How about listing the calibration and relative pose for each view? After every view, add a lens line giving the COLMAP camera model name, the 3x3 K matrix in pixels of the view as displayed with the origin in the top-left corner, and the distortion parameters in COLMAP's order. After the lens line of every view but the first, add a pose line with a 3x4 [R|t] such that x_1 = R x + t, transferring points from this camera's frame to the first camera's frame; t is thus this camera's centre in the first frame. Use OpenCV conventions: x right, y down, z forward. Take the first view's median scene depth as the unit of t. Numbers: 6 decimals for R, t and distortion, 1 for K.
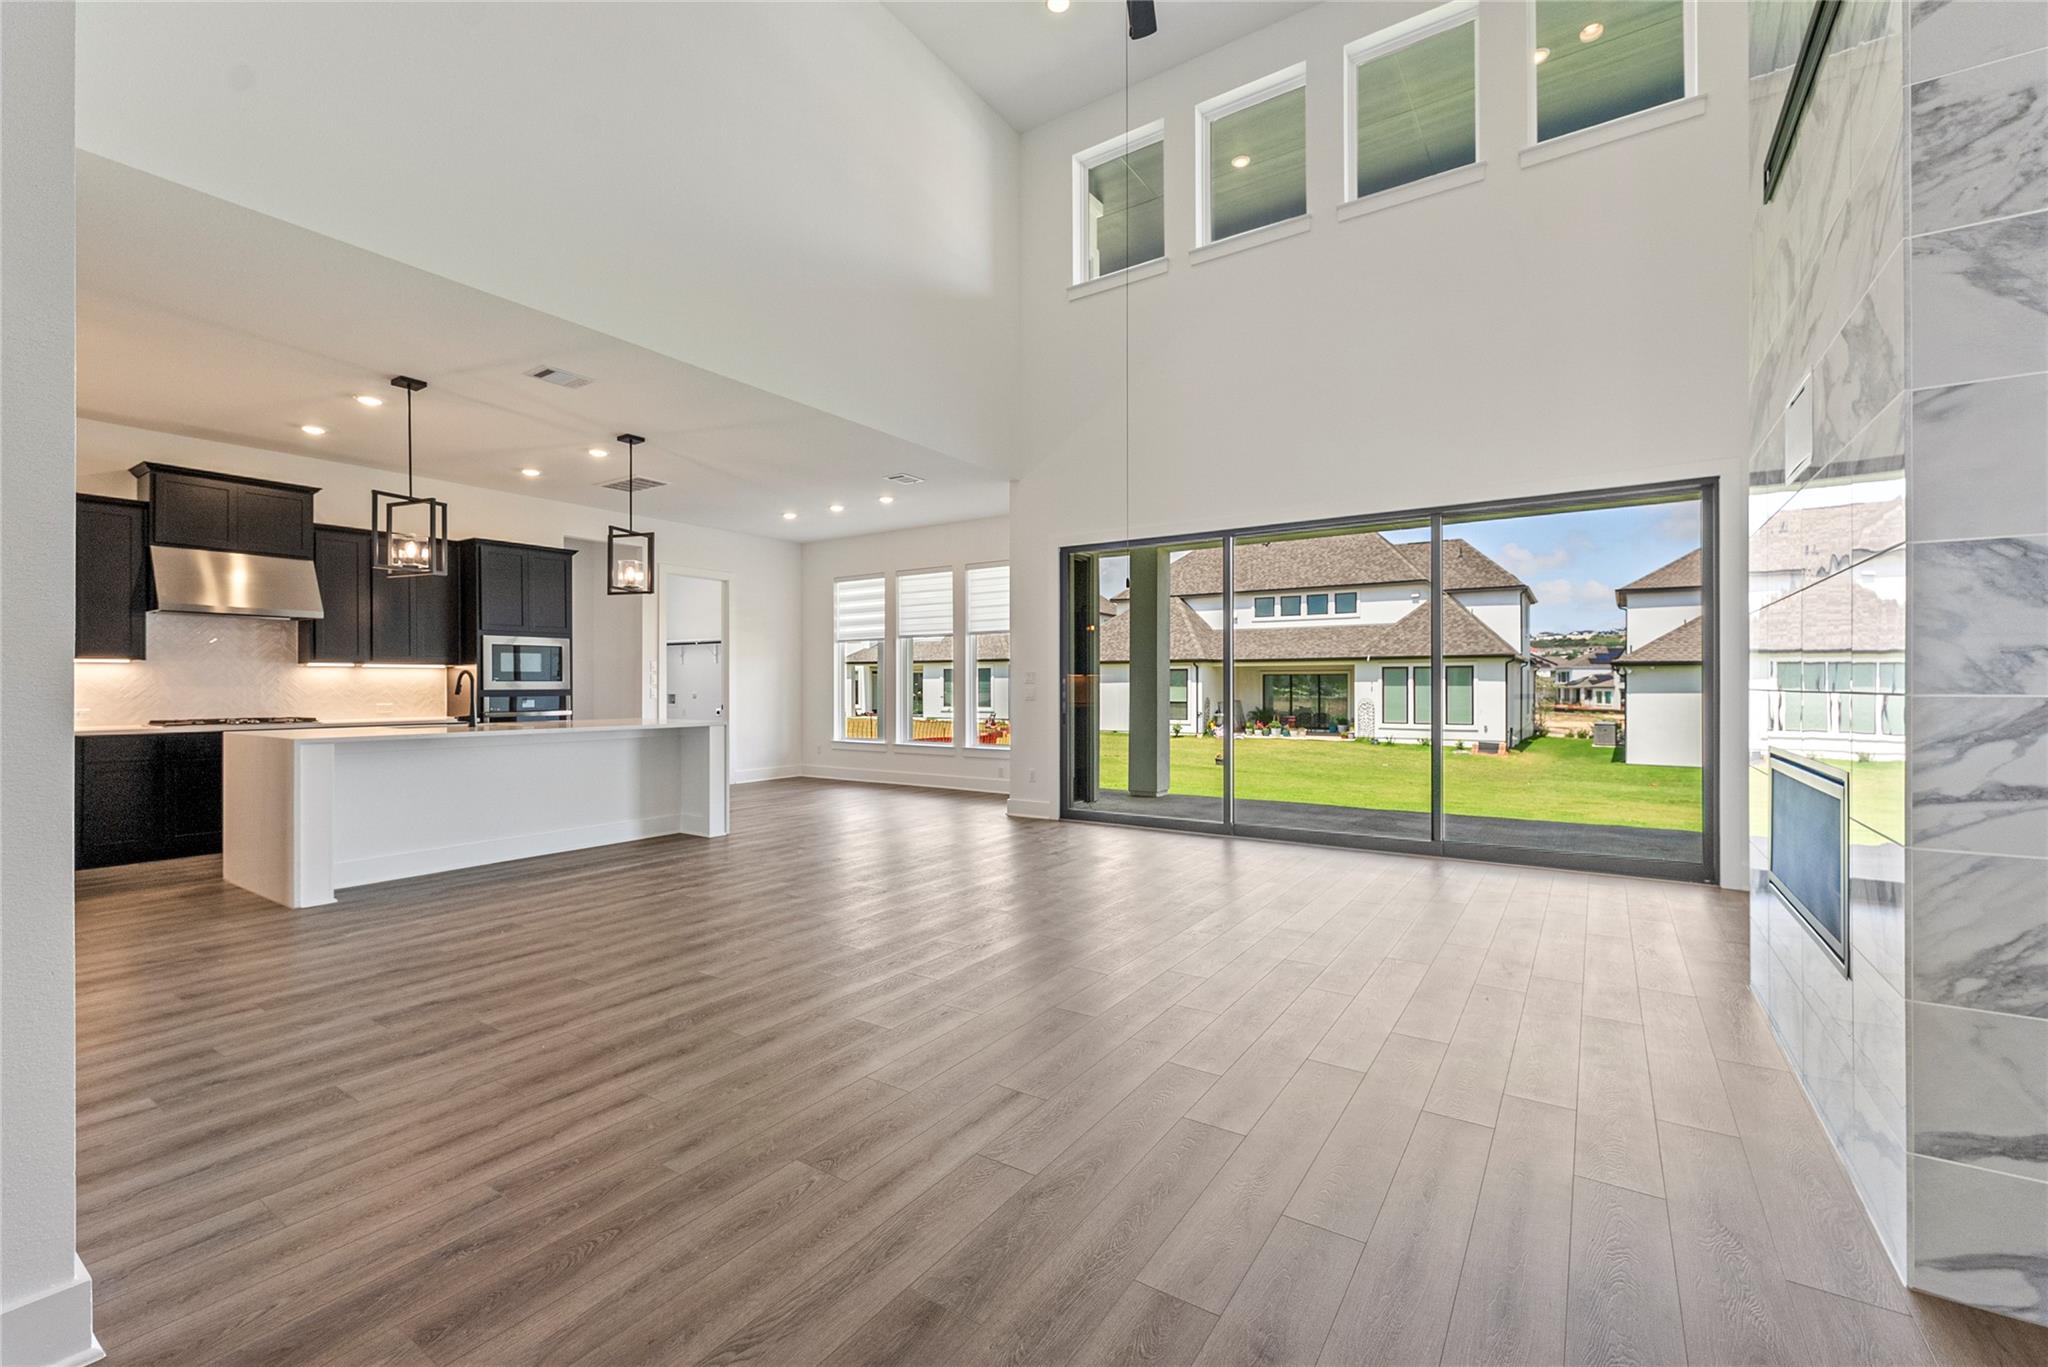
lens RADIAL K [[865.6, 0, 1032.4], [0, 865.6, 685.0], [0, 0, 1]] dist [-0.004447, -0.000515]
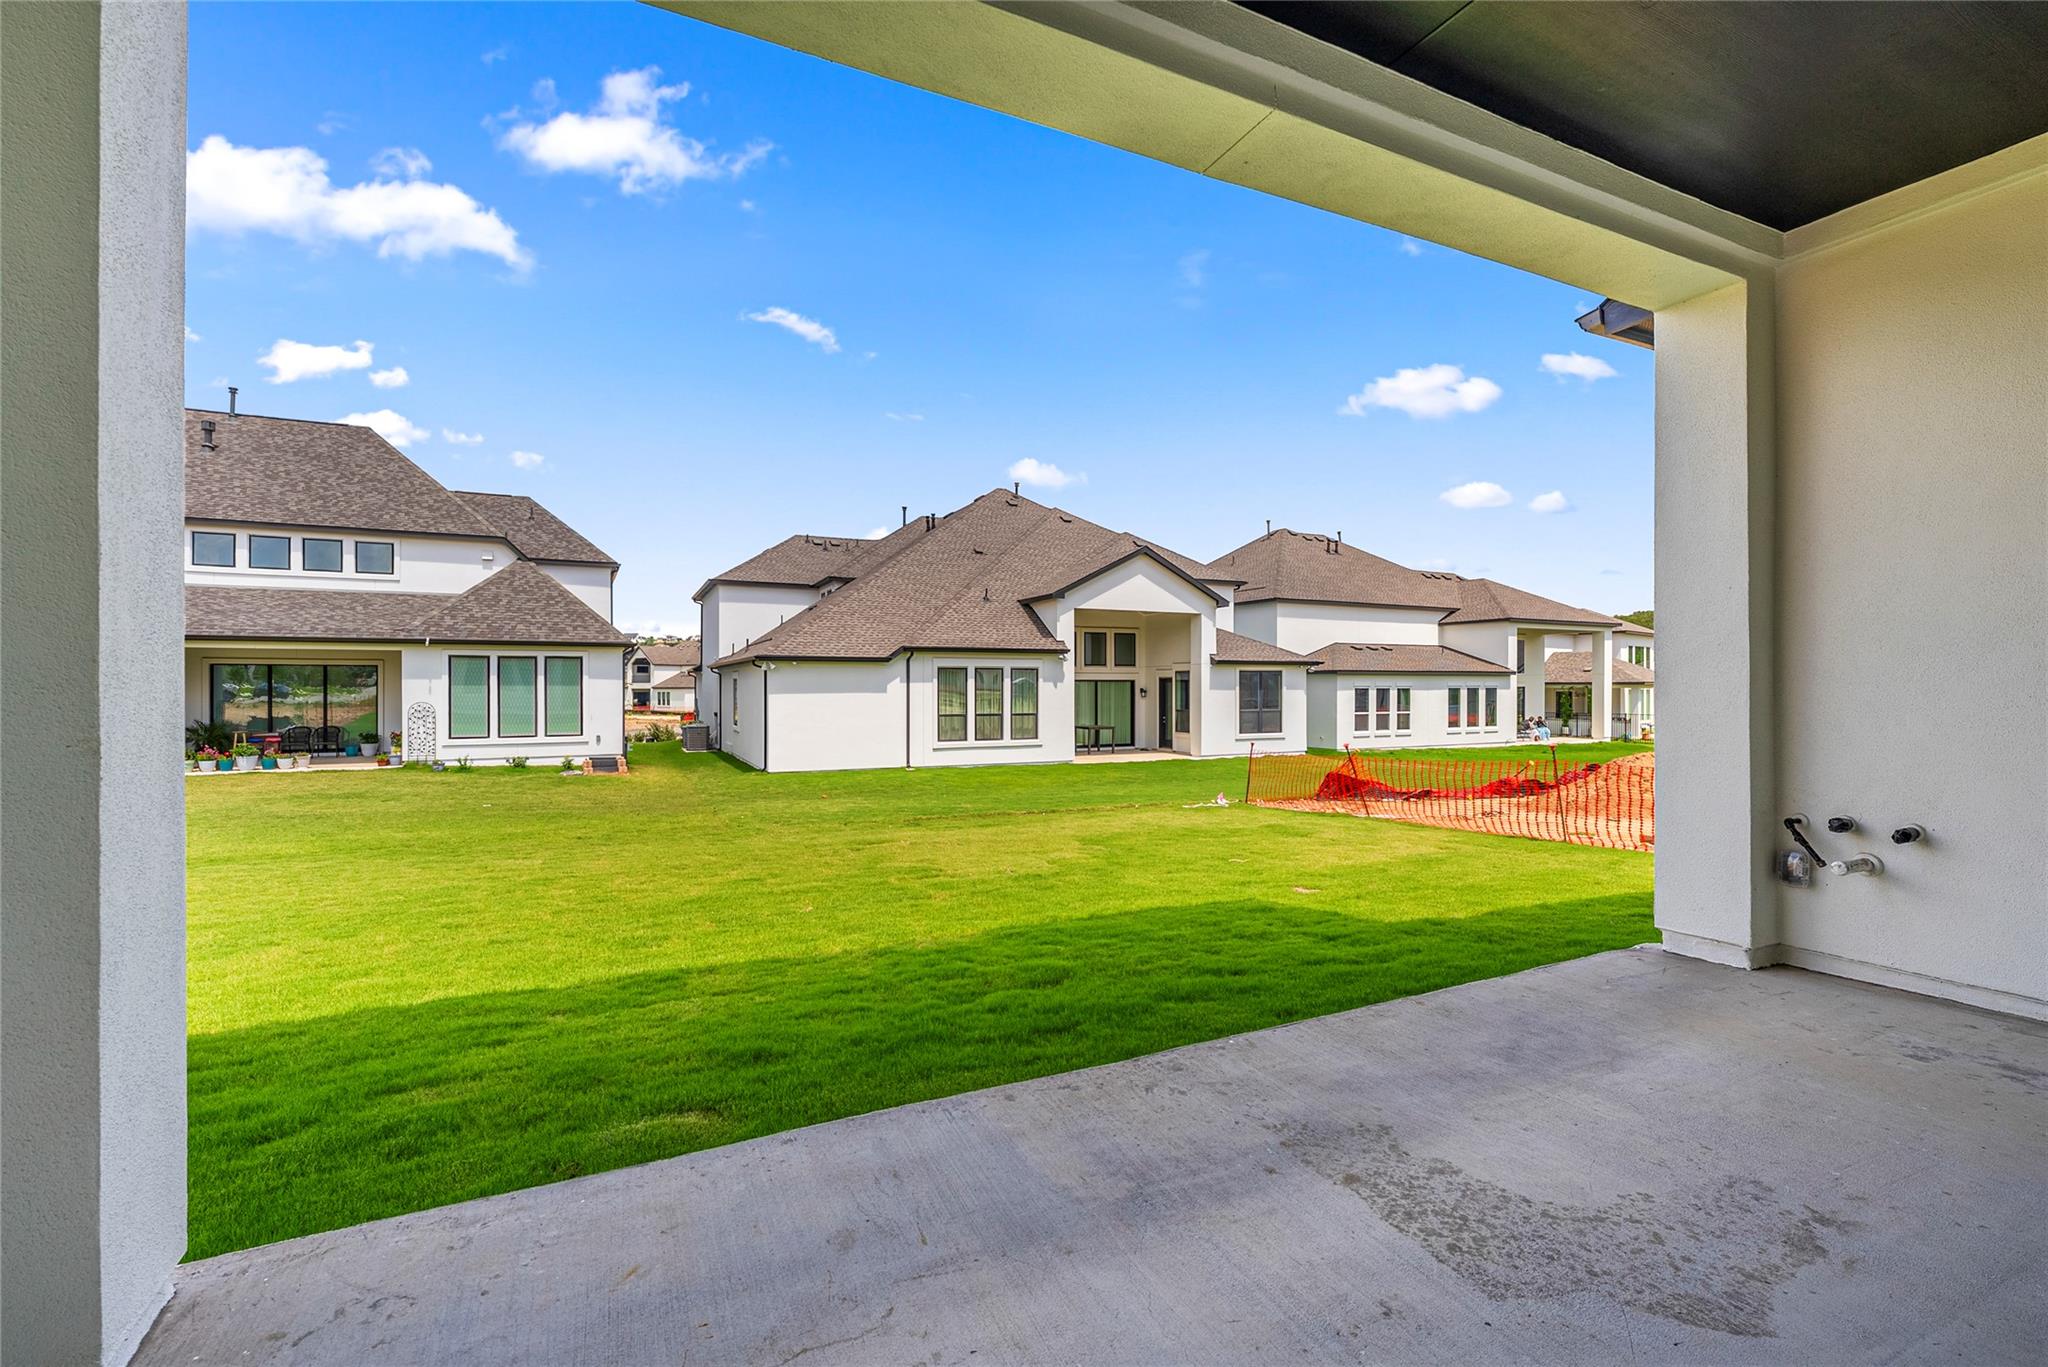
lens RADIAL K [[865.6, 0, 1009.0], [0, 865.6, 700.3], [0, 0, 1]] dist [-0.004447, -0.000515]
pose [[0.507310, -0.012938, 0.861666, 0.046343], [-0.001536, 0.999872, 0.015918, 0.002962], [-0.861762, -0.009399, 0.507226, 0.283296]]
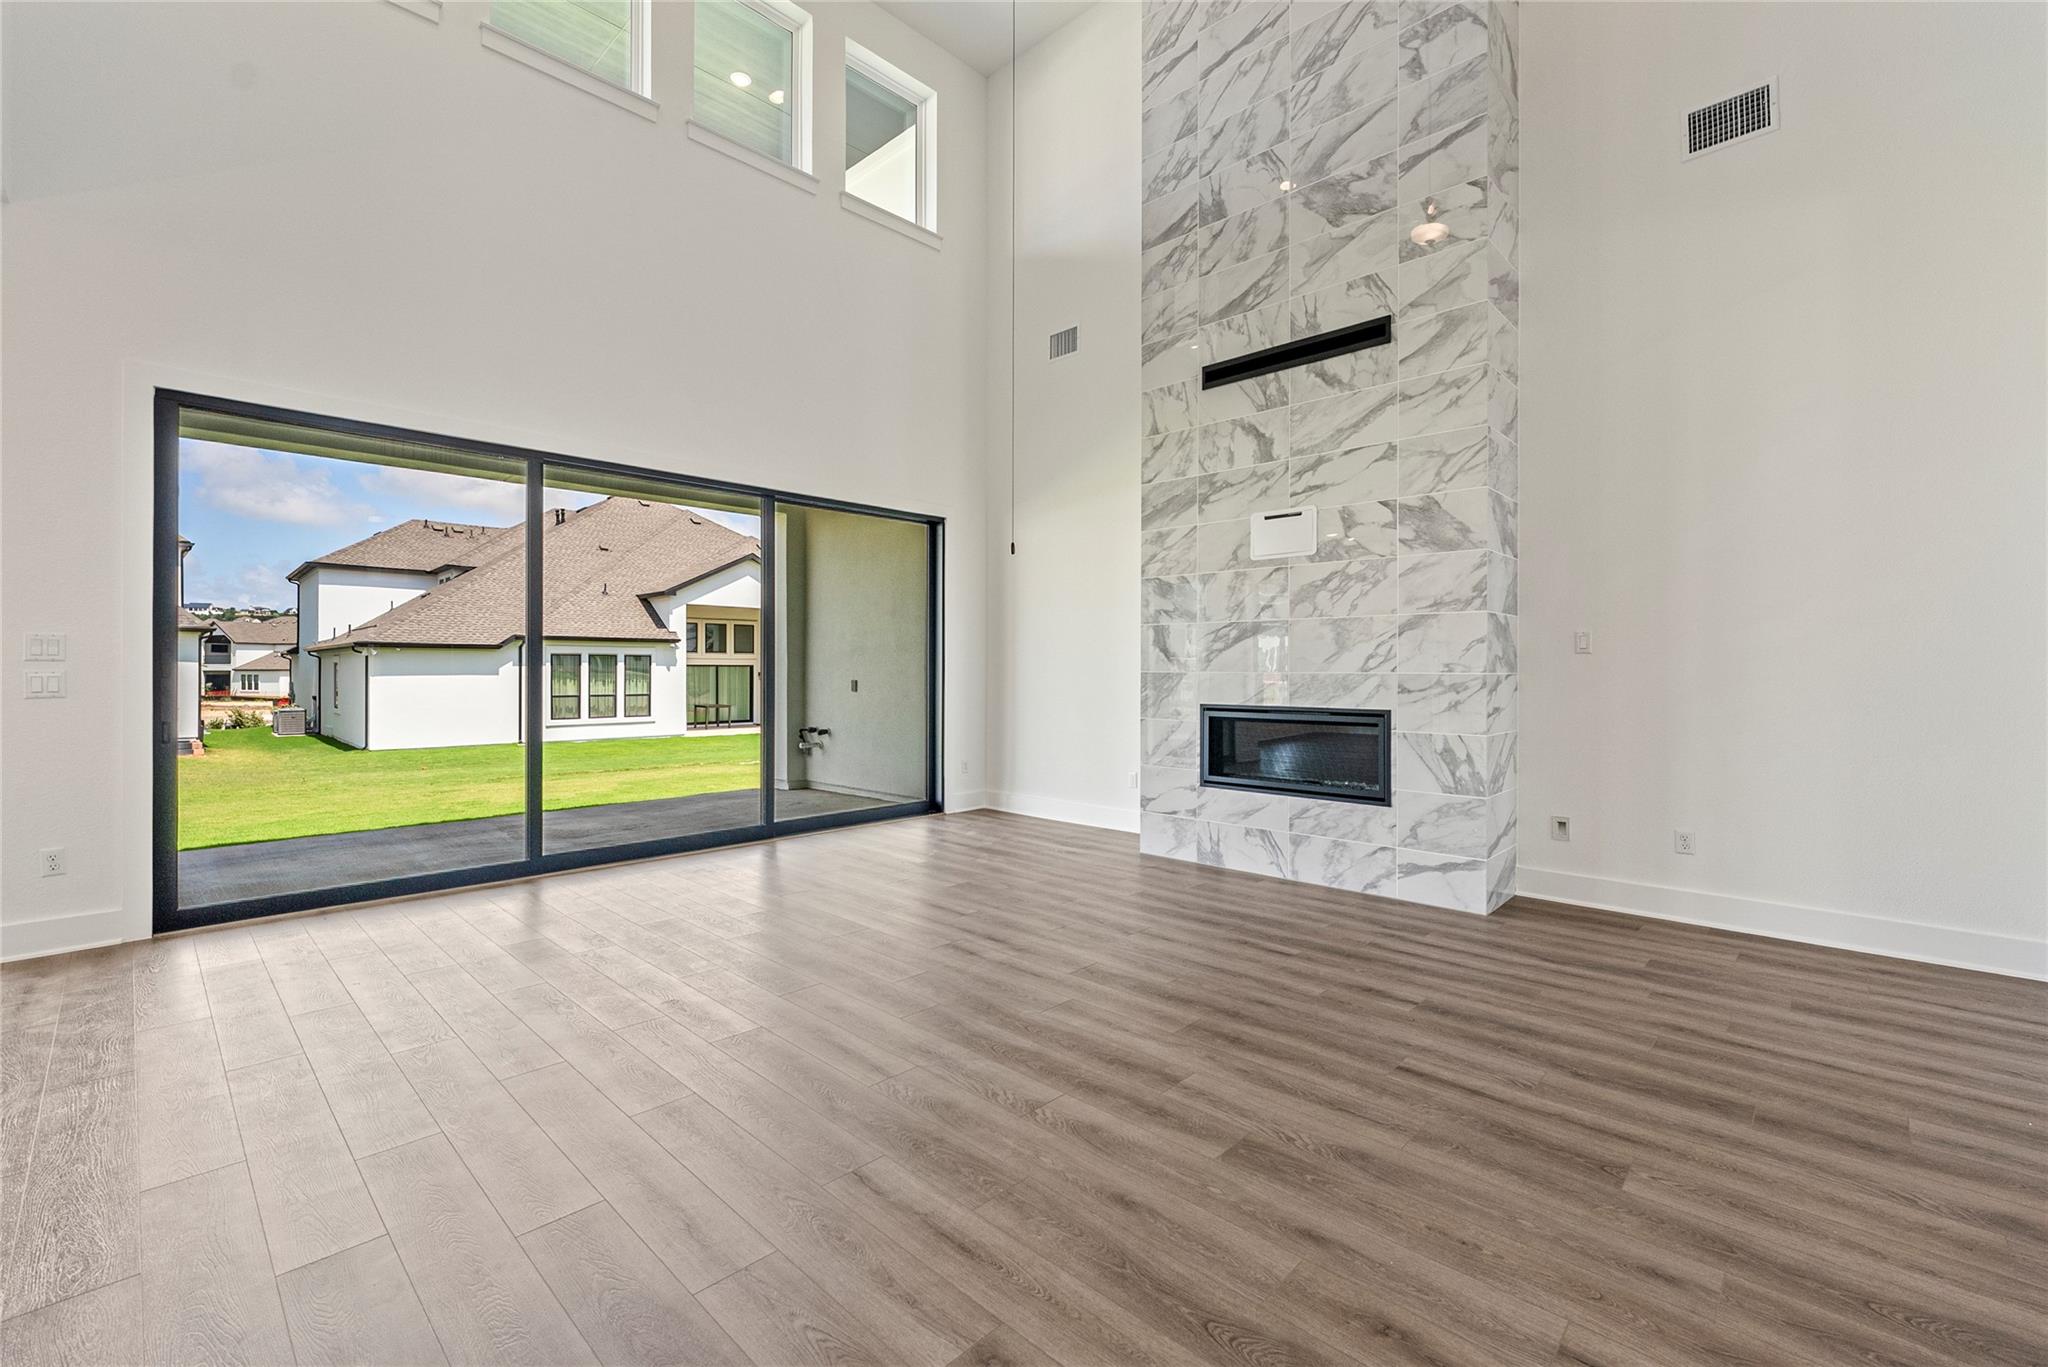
lens RADIAL K [[865.6, 0, 1029.1], [0, 865.6, 676.8], [0, 0, 1]] dist [-0.004447, -0.000515]
pose [[0.176494, -0.007128, 0.984276, -0.090950], [-0.004075, 0.999960, 0.007973, 0.000271], [-0.984293, -0.005418, 0.176458, 0.104107]]
